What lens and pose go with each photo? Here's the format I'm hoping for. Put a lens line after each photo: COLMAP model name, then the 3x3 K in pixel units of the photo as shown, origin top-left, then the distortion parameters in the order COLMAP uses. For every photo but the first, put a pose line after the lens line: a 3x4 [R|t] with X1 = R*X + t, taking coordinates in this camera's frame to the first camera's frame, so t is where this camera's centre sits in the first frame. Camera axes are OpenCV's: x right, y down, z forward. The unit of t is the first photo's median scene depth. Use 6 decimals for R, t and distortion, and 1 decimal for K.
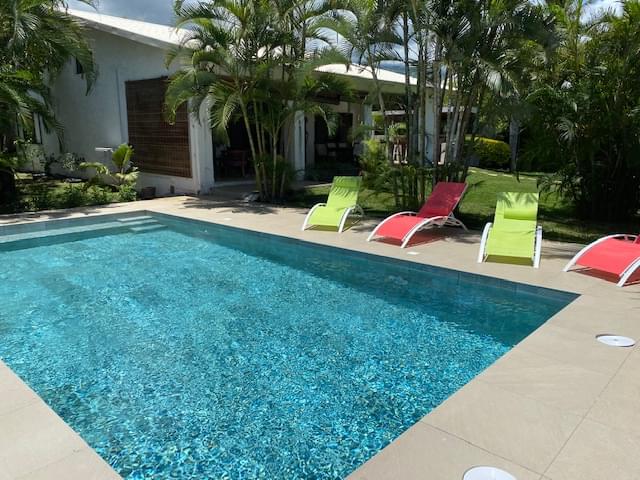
lens RADIAL K [[487.7, 0, 320.0], [0, 487.7, 240.0], [0, 0, 1]] dist [0.061117, -0.125035]
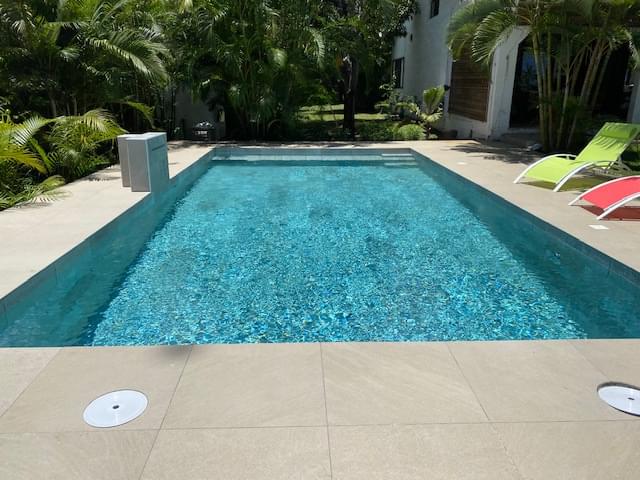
lens RADIAL K [[487.7, 0, 320.0], [0, 487.7, 240.0], [0, 0, 1]] dist [0.061117, -0.125035]
pose [[0.667505, 0.218548, -0.711810, 0.309574], [-0.156169, 0.975785, 0.153149, -0.000746], [0.728044, 0.008935, 0.685472, 0.165897]]
